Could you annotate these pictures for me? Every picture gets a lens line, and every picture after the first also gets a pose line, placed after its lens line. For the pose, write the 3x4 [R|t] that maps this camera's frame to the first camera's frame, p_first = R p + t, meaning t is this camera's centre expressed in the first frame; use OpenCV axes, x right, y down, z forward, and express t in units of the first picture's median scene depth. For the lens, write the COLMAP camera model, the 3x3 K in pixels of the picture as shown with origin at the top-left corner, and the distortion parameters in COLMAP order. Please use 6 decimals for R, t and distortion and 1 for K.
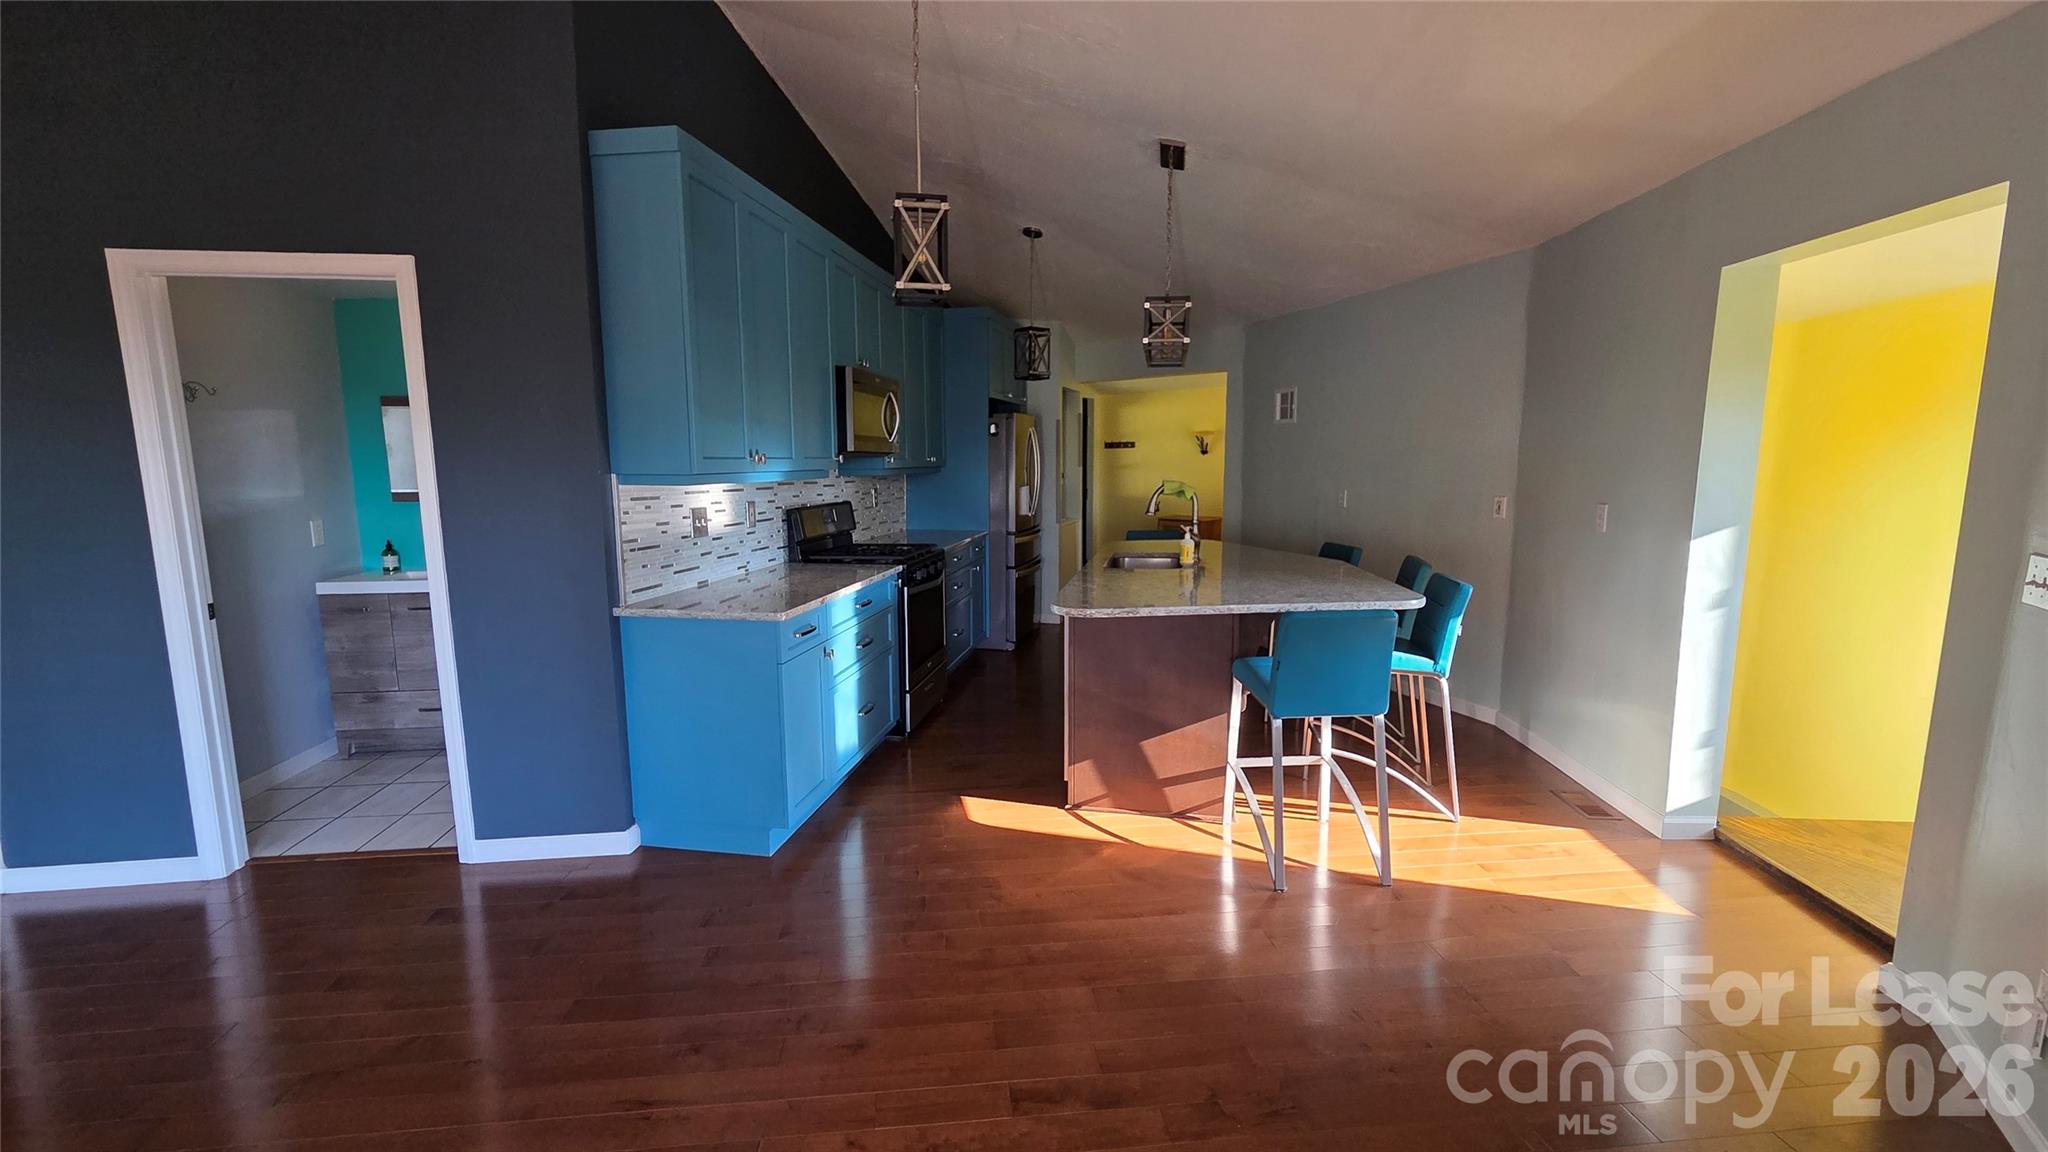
lens RADIAL K [[818.2, 0, 1011.4], [0, 818.2, 578.9], [0, 0, 1]] dist [-0.001761, -0.000329]
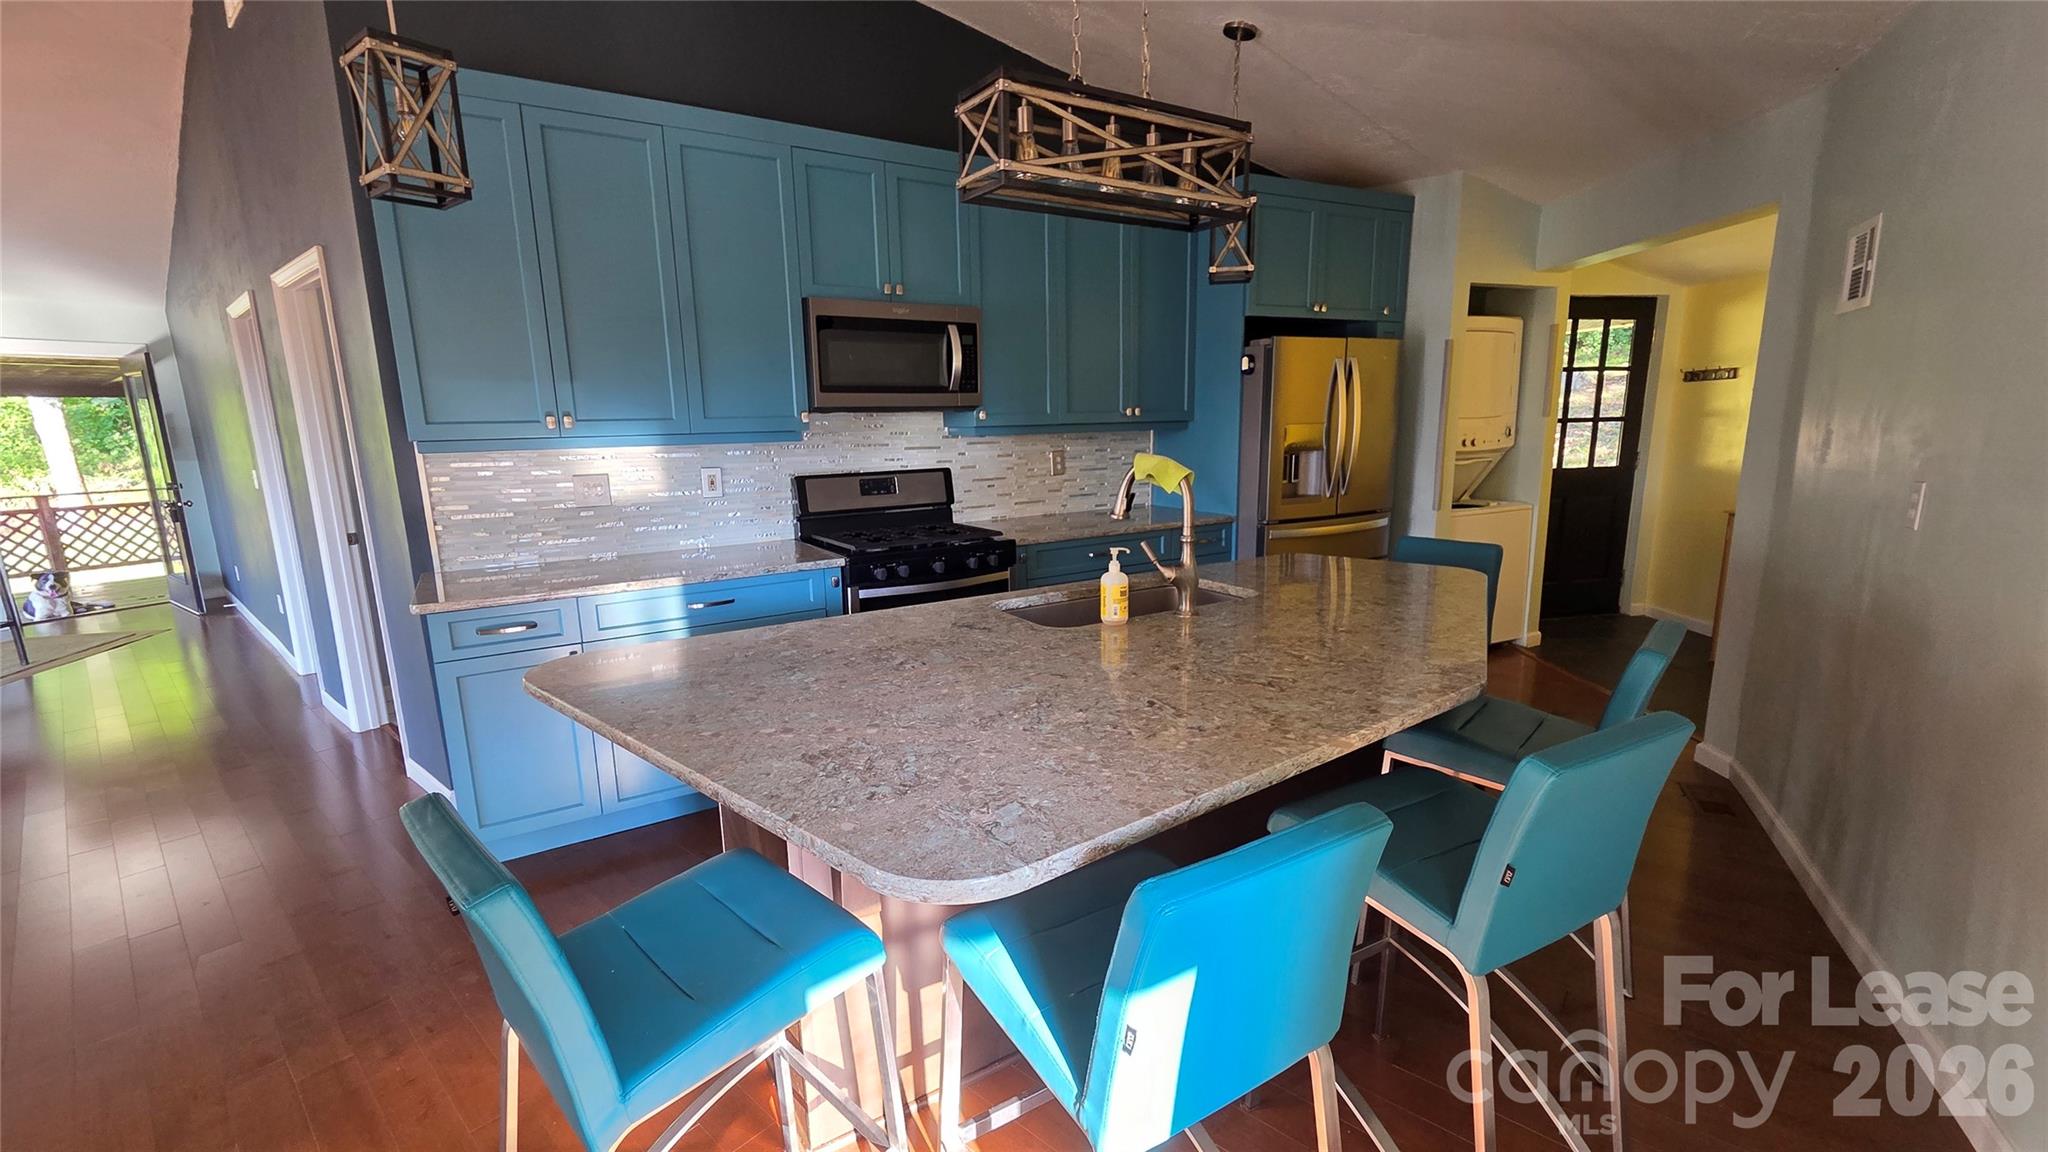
lens RADIAL K [[818.2, 0, 1011.4], [0, 818.2, 578.9], [0, 0, 1]] dist [-0.001761, -0.000329]
pose [[0.684733, 0.132953, -0.716564, 0.677387], [-0.088007, 0.991108, 0.099795, -0.113932], [0.723461, -0.005270, 0.690345, 0.778753]]
